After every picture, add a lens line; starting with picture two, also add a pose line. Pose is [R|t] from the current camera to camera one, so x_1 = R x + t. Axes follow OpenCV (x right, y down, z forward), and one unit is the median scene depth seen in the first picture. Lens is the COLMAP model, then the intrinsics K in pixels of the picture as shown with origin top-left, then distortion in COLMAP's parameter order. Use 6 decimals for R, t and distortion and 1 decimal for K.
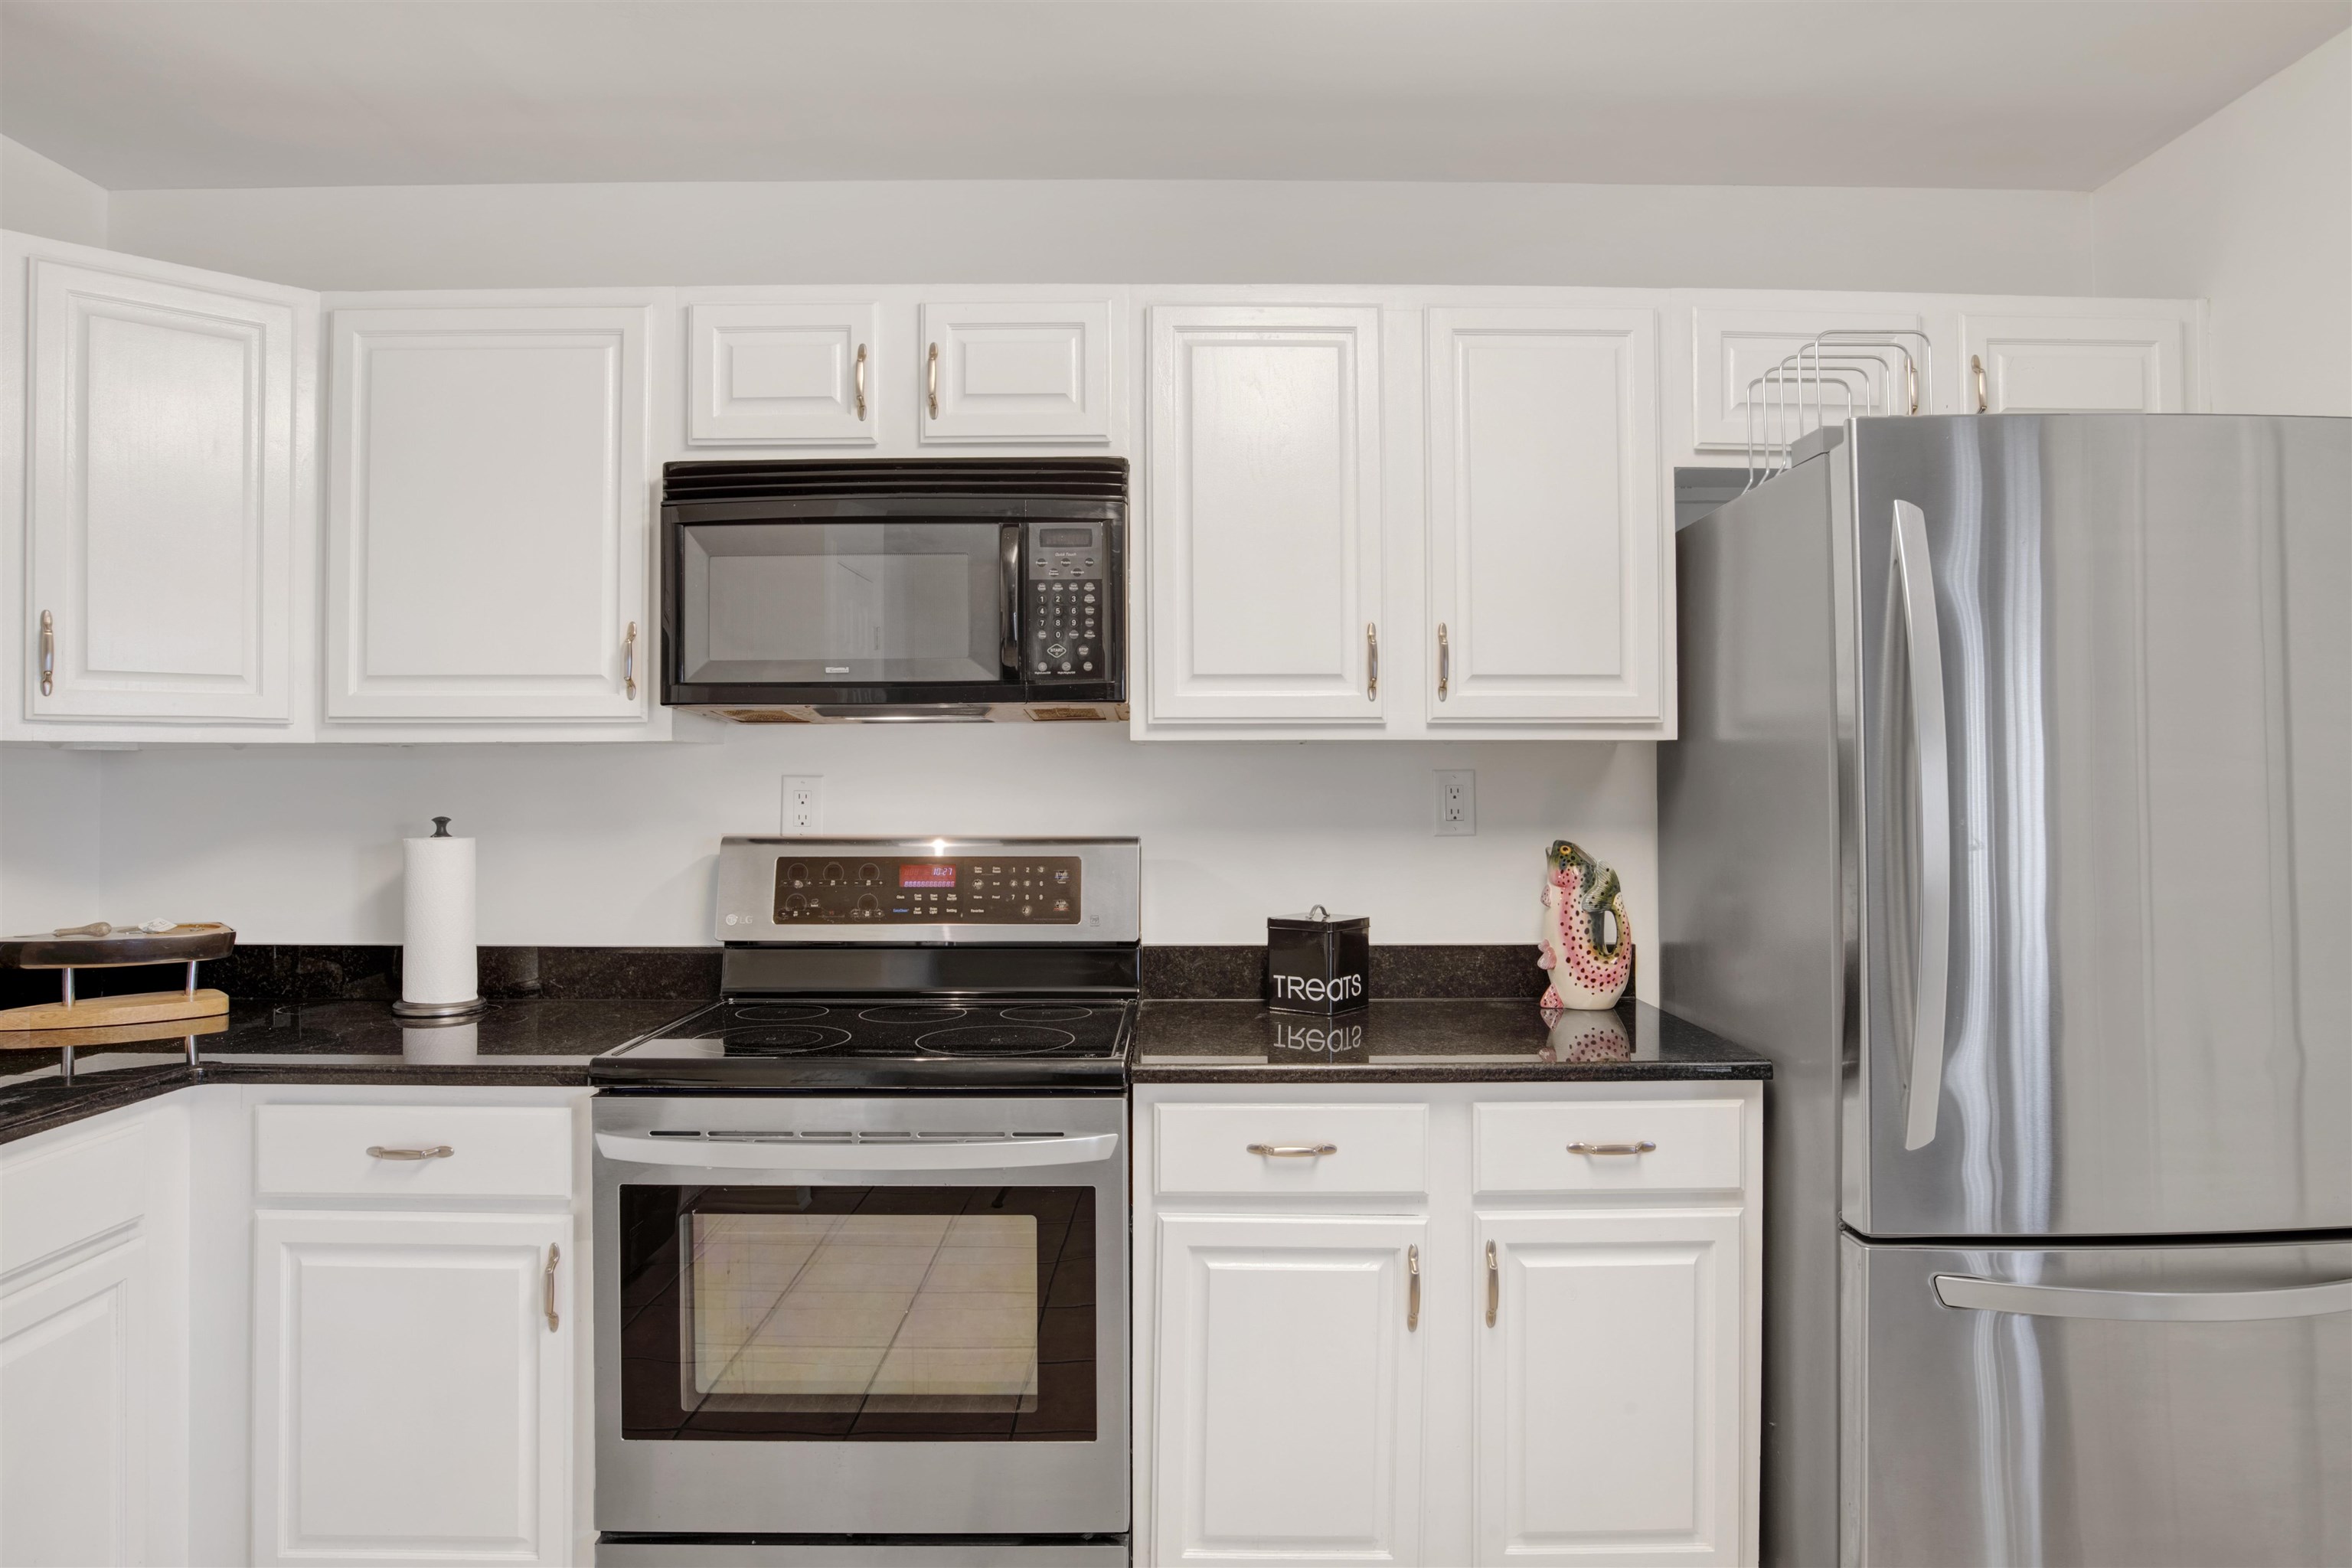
lens RADIAL K [[1412.7, 0, 1199.3], [0, 1412.7, 767.6], [0, 0, 1]] dist [-0.065699, 0.017144]
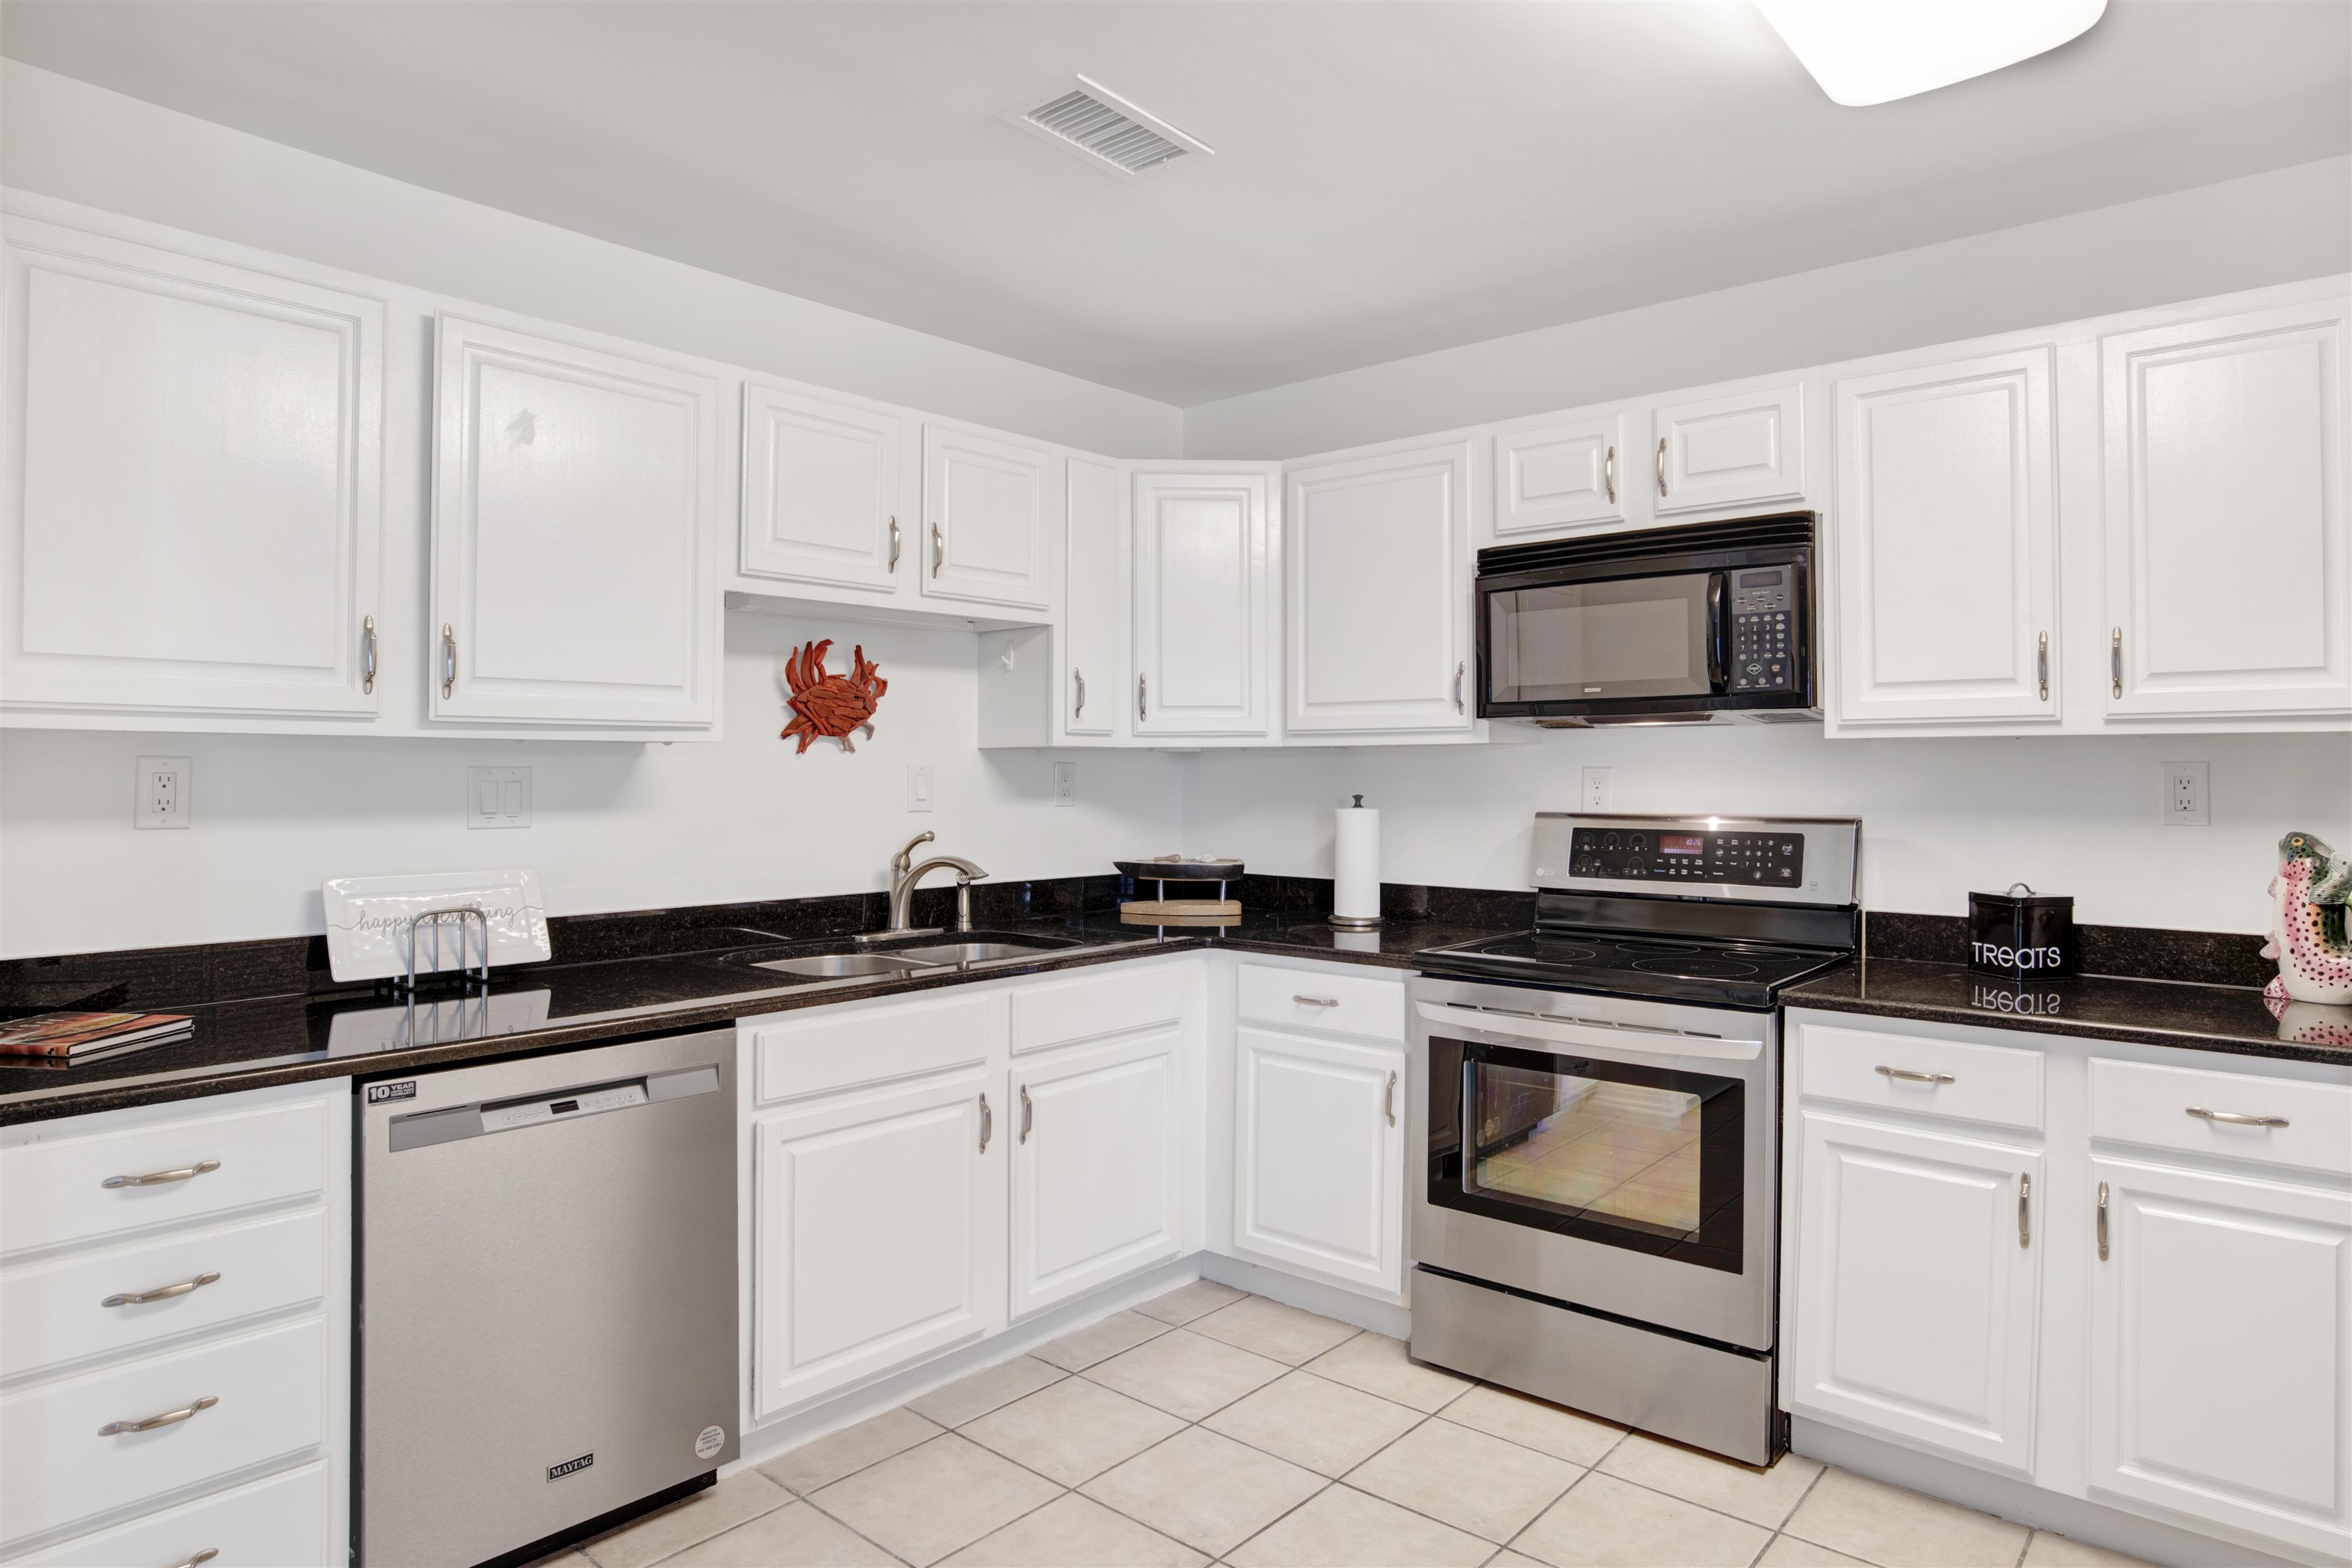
lens RADIAL K [[1345.6, 0, 1222.9], [0, 1345.6, 784.6], [0, 0, 1]] dist [-0.052898, 0.013144]
pose [[0.762201, 0.008396, -0.647286, 0.309001], [0.003124, 0.999857, 0.016648, -0.000200], [0.647333, -0.014712, 0.762065, -0.225368]]
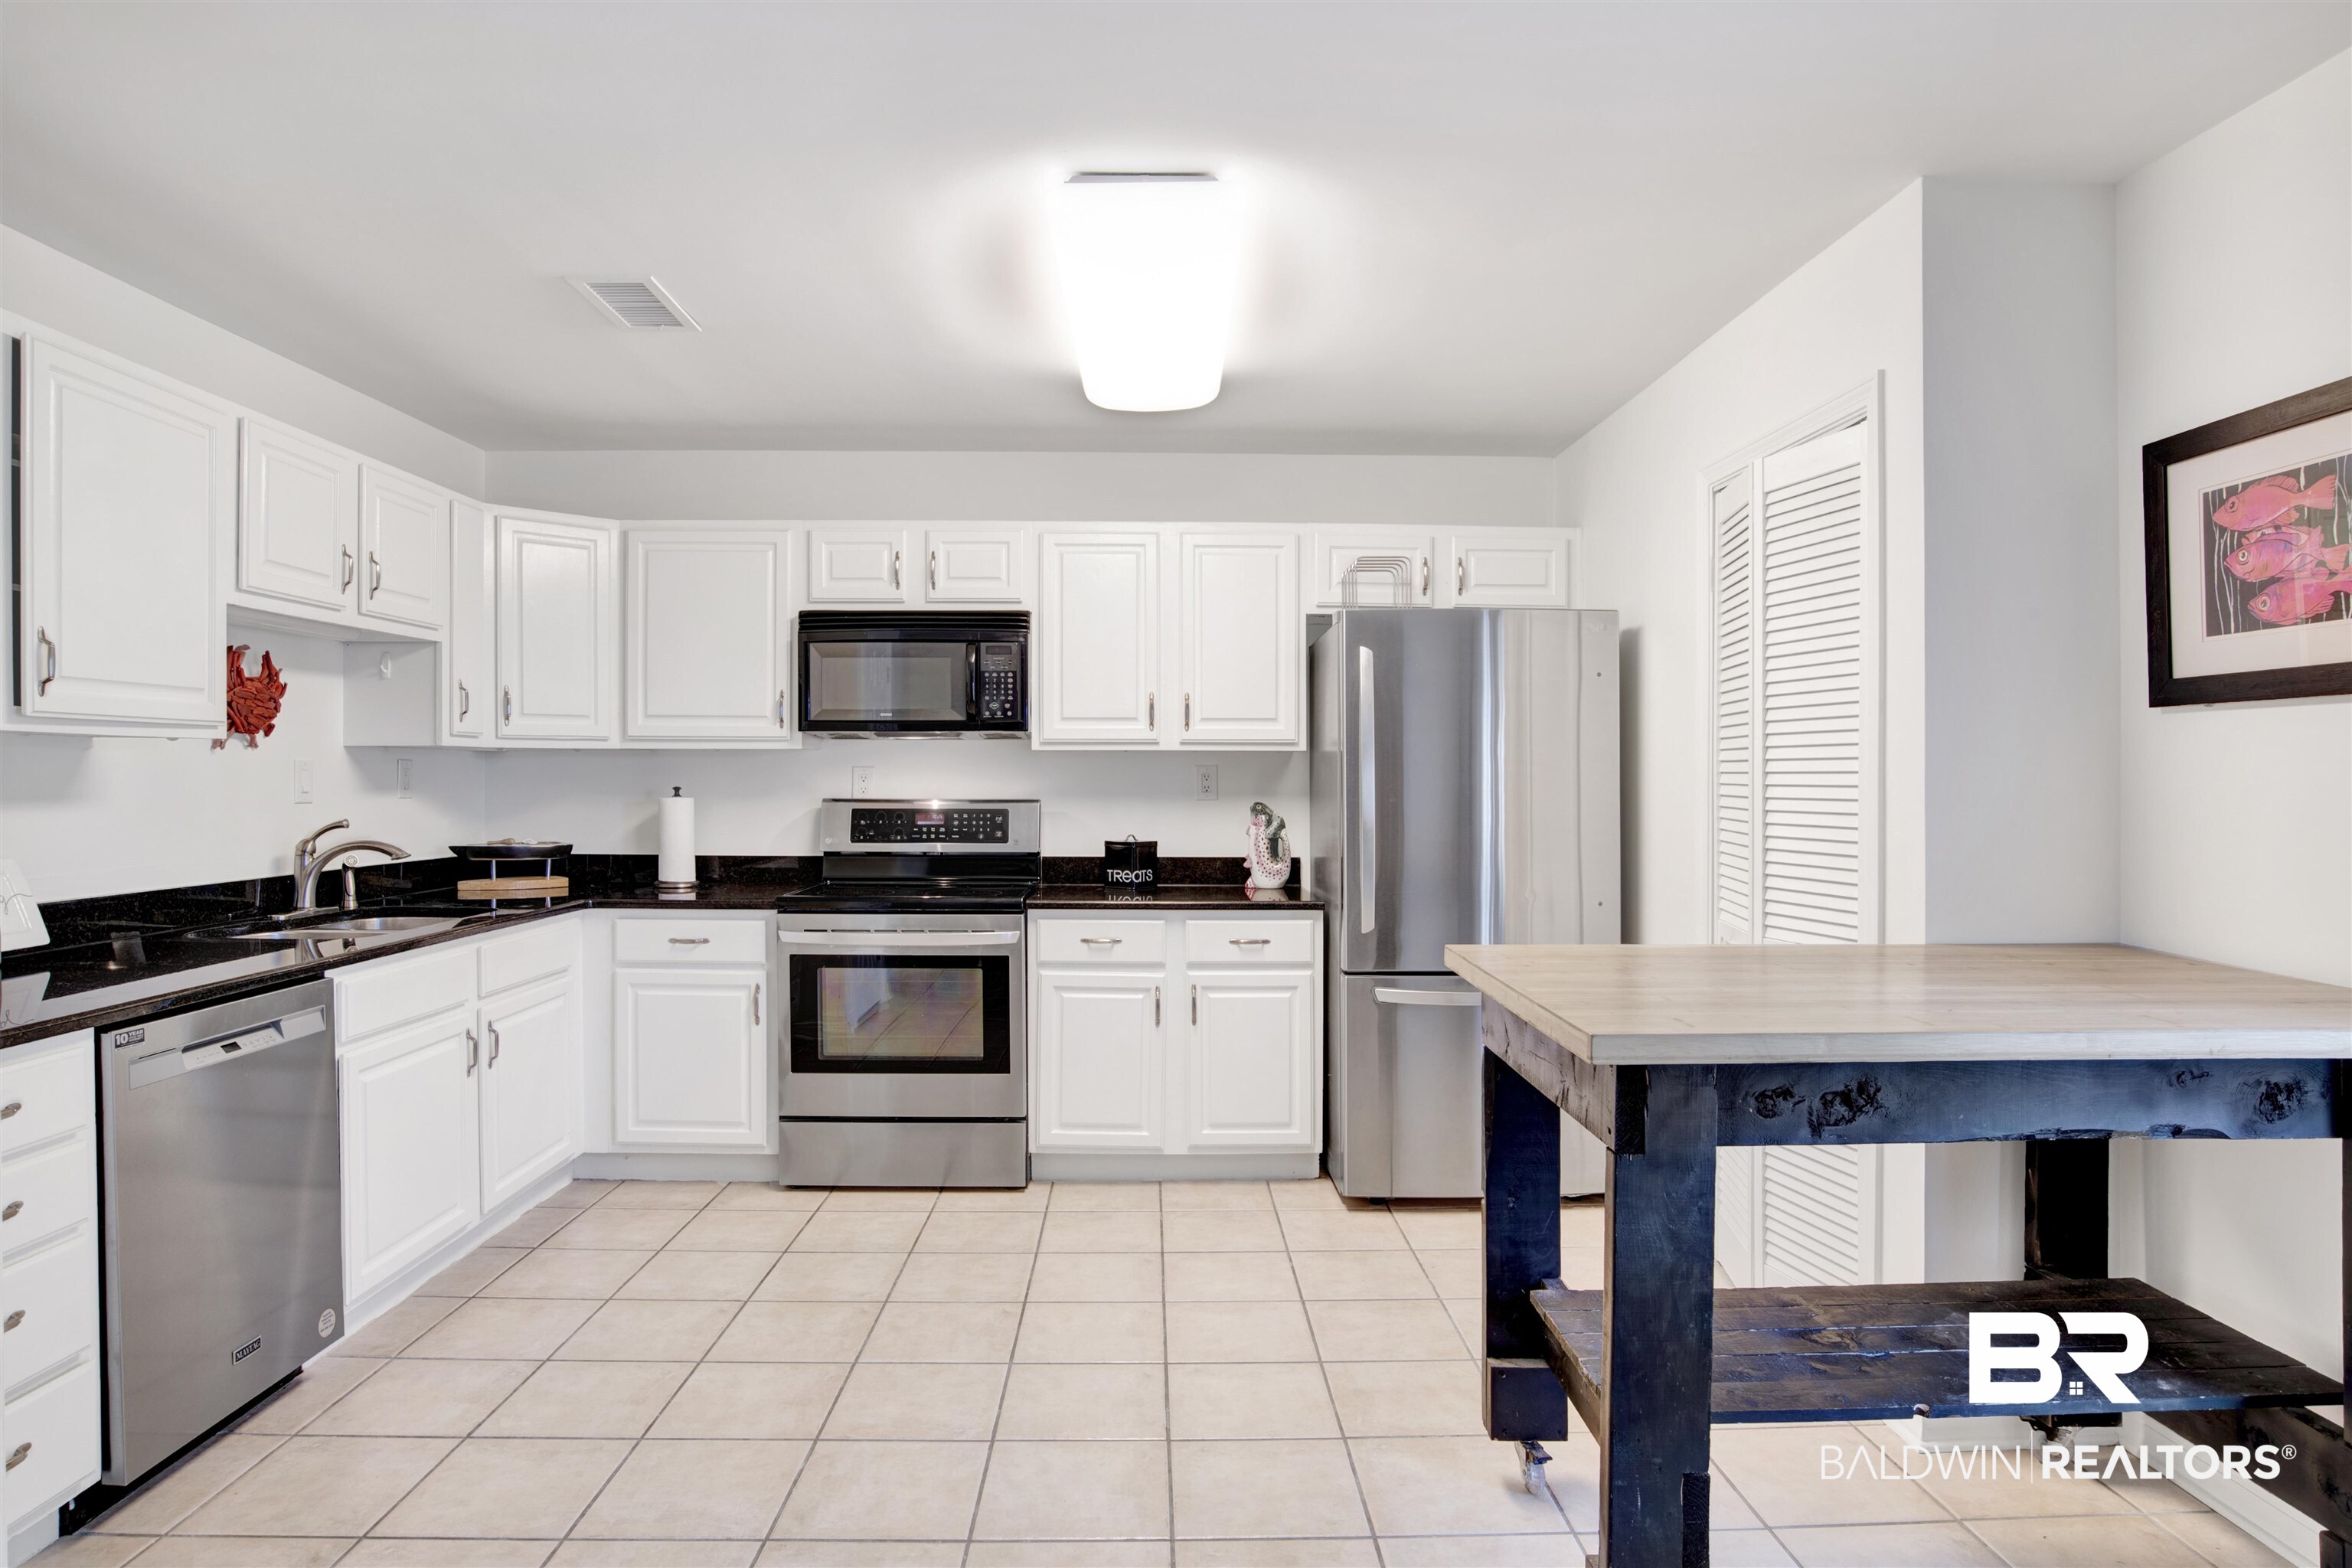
lens RADIAL K [[1256.7, 0, 1198.8], [0, 1256.7, 797.1], [0, 0, 1]] dist [-0.054627, 0.000169]
pose [[0.999463, 0.004996, 0.032379, 0.134637], [-0.005811, 0.999668, 0.025106, 0.002014], [-0.032243, -0.025280, 0.999160, -0.814702]]
